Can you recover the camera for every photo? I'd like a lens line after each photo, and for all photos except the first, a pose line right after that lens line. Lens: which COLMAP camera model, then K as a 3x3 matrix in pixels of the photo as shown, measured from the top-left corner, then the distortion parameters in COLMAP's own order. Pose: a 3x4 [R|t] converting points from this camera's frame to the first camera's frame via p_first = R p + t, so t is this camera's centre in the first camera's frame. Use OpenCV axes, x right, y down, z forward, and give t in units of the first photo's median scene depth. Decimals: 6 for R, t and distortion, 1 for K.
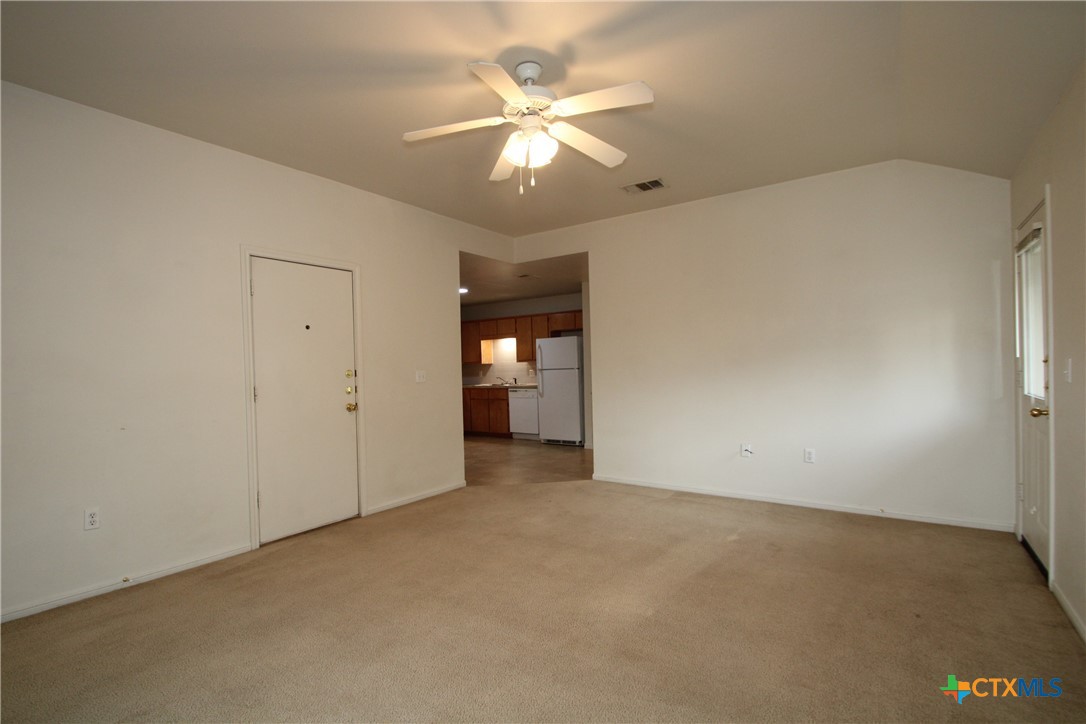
lens RADIAL K [[505.5, 0, 538.4], [0, 505.5, 373.5], [0, 0, 1]] dist [0.002005, -0.011643]
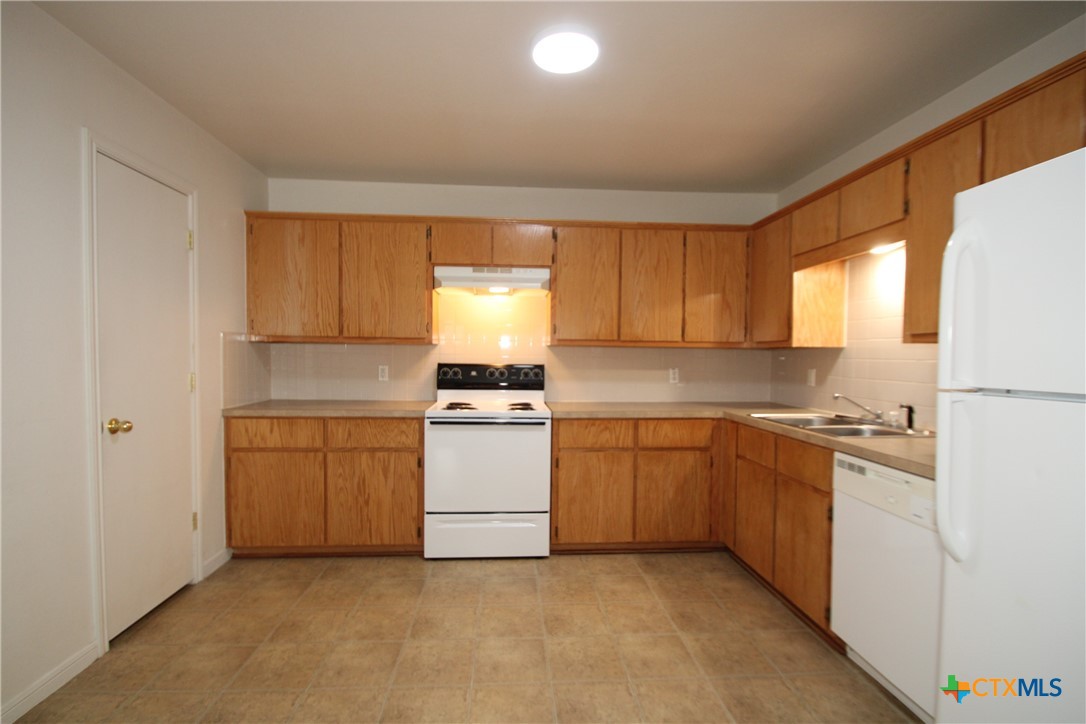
lens RADIAL K [[505.5, 0, 538.4], [0, 505.5, 373.5], [0, 0, 1]] dist [0.002005, -0.011643]
pose [[0.623210, 0.062096, -0.779585, 0.036358], [-0.037238, 0.998068, 0.049730, -0.013266], [0.781167, -0.001962, 0.624319, 0.722625]]
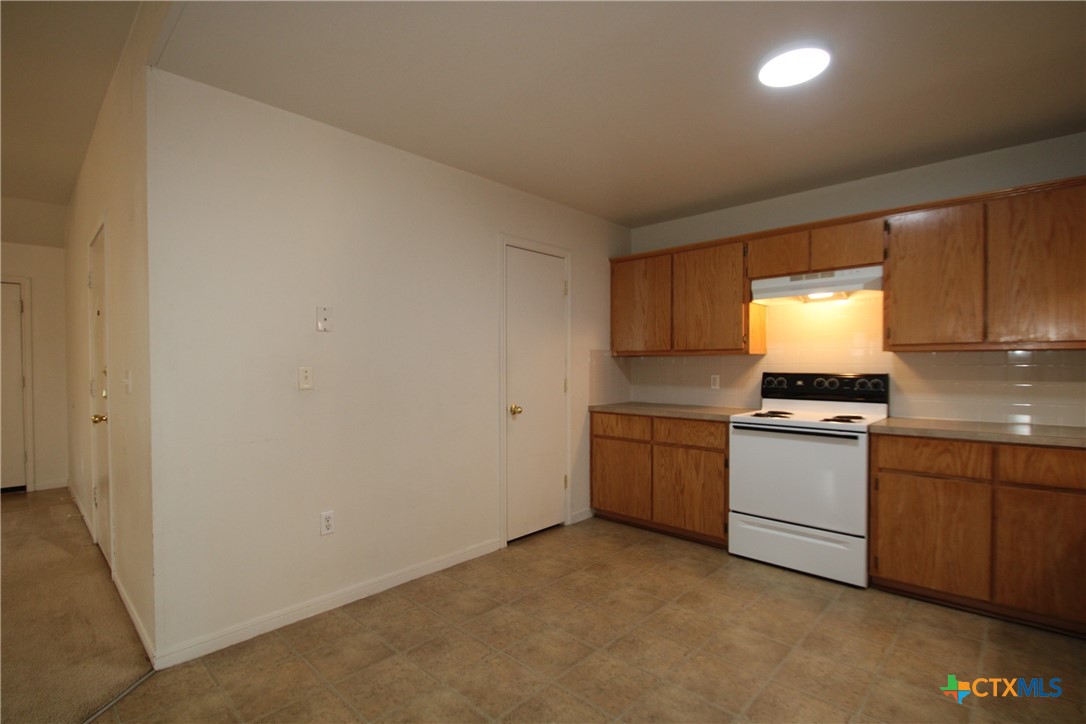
lens RADIAL K [[505.5, 0, 538.4], [0, 505.5, 373.5], [0, 0, 1]] dist [0.002005, -0.011643]
pose [[-0.155282, 0.038094, -0.987135, 0.109624], [-0.008771, 0.999164, 0.039938, -0.012752], [0.987831, 0.014860, -0.154818, 0.793397]]
